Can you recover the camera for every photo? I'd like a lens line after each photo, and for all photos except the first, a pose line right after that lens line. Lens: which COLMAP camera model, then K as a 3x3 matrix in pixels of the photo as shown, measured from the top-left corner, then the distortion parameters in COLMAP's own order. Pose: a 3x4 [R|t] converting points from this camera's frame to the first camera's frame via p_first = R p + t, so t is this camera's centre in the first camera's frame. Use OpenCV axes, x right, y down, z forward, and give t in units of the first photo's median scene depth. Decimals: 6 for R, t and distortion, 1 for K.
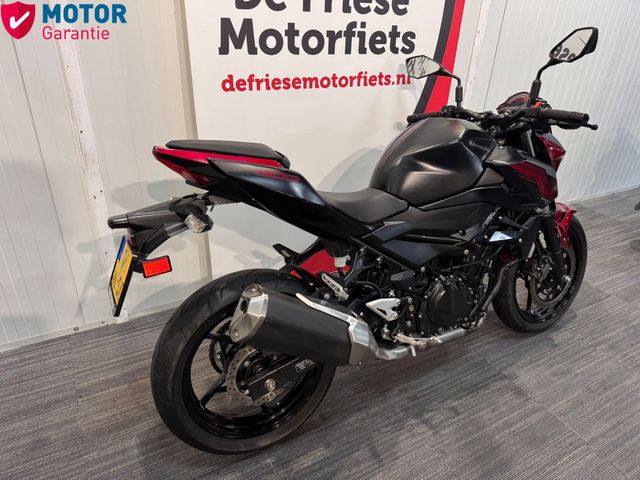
lens RADIAL K [[448.2, 0, 320.7], [0, 448.2, 243.3], [0, 0, 1]] dist [0.029570, -0.003502]
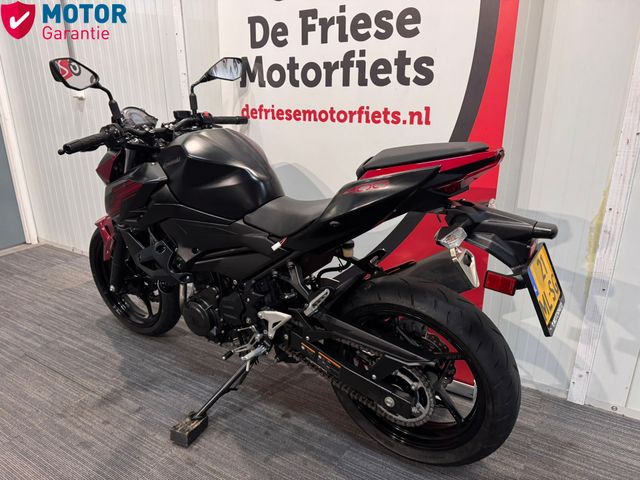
lens RADIAL K [[446.6, 0, 313.8], [0, 446.6, 244.9], [0, 0, 1]] dist [0.090384, -0.114770]
pose [[0.485260, 0.241566, -0.840339, 0.882954], [-0.388757, 0.920467, 0.040110, -0.142410], [0.783193, 0.307224, 0.540576, 0.572793]]
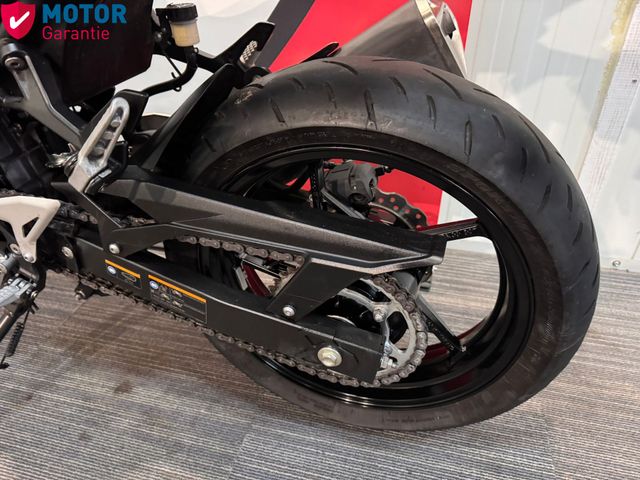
lens RADIAL K [[456.0, 0, 320.0], [0, 456.0, 240.0], [0, 0, 1]] dist [-0.002162, -0.004546]
pose [[0.734009, 0.336317, -0.590019, 0.560235], [-0.290869, 0.940738, 0.174377, -0.062344], [0.613699, 0.043624, 0.788334, 0.867312]]
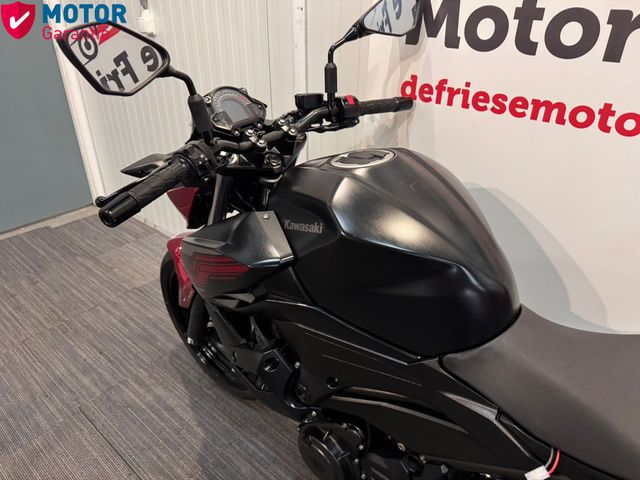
lens RADIAL K [[454.0, 0, 320.0], [0, 454.0, 240.0], [0, 0, 1]] dist [0.004744, -0.003484]
pose [[0.347697, 0.414573, -0.840974, 0.389329], [-0.431859, 0.866940, 0.248823, -0.249823], [0.832229, 0.276668, 0.480469, 0.582329]]
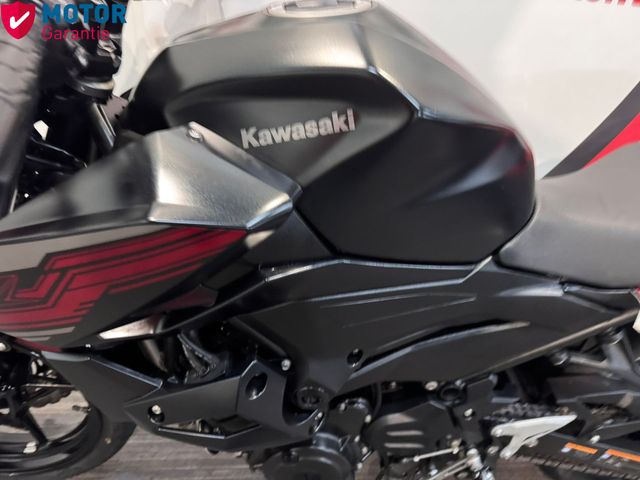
lens RADIAL K [[456.0, 0, 320.0], [0, 456.0, 240.0], [0, 0, 1]] dist [-0.002162, -0.004546]
pose [[0.907118, 0.259227, -0.331569, 0.126299], [-0.238524, 0.965717, 0.102454, -0.119819], [0.346761, -0.013851, 0.937851, 0.552570]]
